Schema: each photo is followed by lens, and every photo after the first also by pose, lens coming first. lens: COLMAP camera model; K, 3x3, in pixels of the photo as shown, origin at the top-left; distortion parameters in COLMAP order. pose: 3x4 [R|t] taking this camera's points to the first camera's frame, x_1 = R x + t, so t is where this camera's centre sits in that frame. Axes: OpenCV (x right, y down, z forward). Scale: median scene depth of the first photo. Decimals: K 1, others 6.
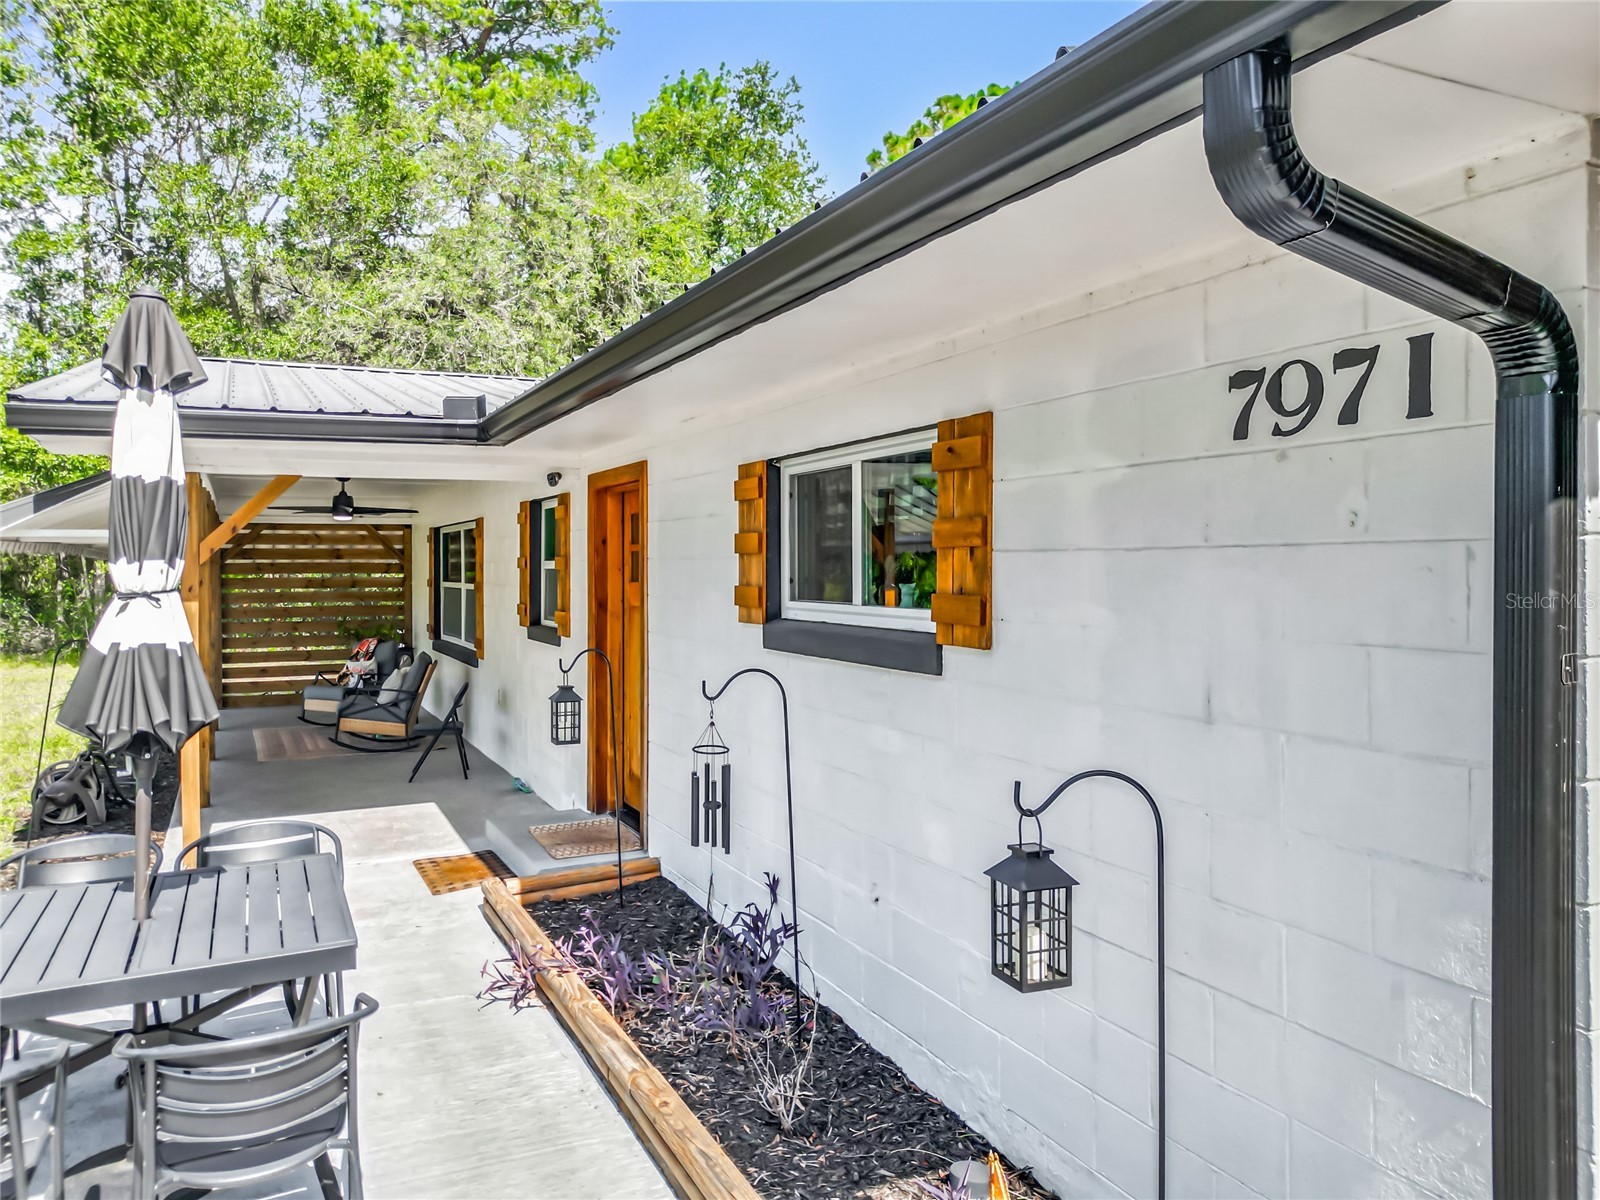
lens RADIAL K [[1156.6, 0, 768.6], [0, 1156.6, 572.6], [0, 0, 1]] dist [0.010026, 0.003663]
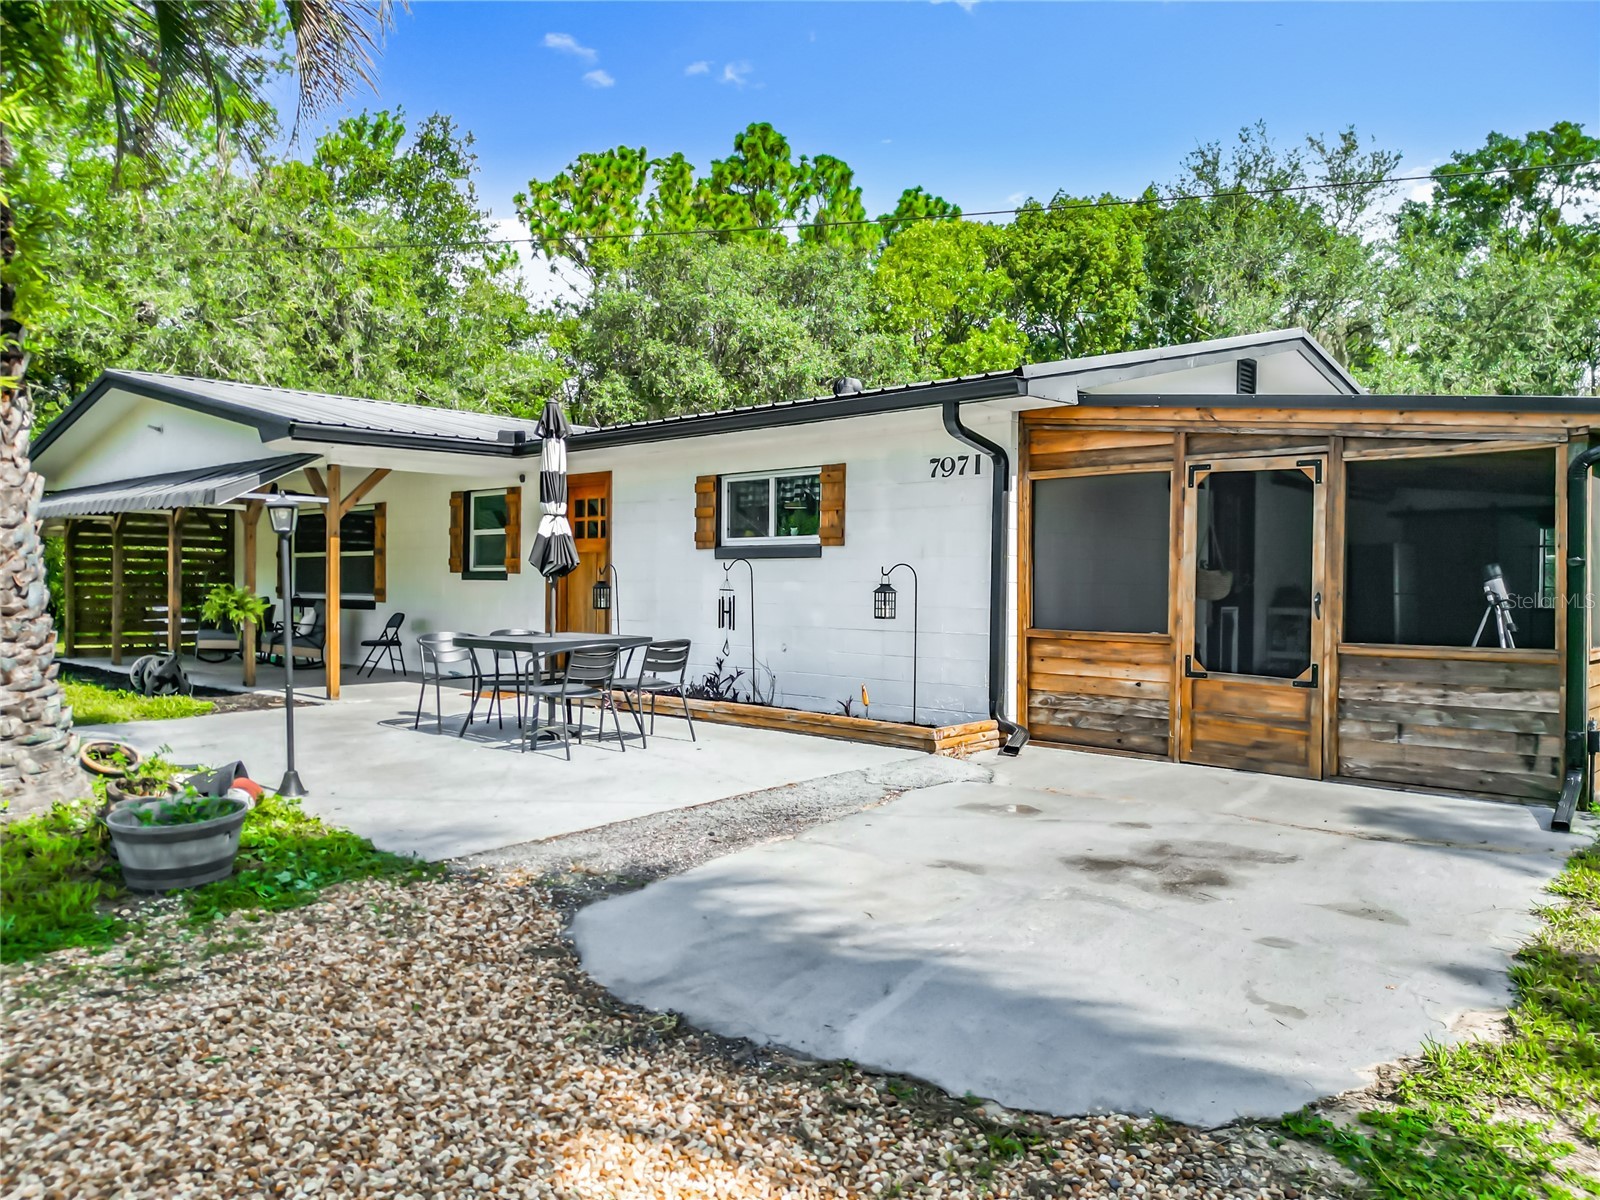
lens RADIAL K [[1160.4, 0, 800.0], [0, 1160.4, 600.0], [0, 0, 1]] dist [0.066526, -0.085995]
pose [[0.926090, 0.011002, 0.377143, -0.915054], [-0.012521, 0.999920, 0.001574, 0.182115], [-0.377096, -0.006180, 0.926154, -1.503778]]
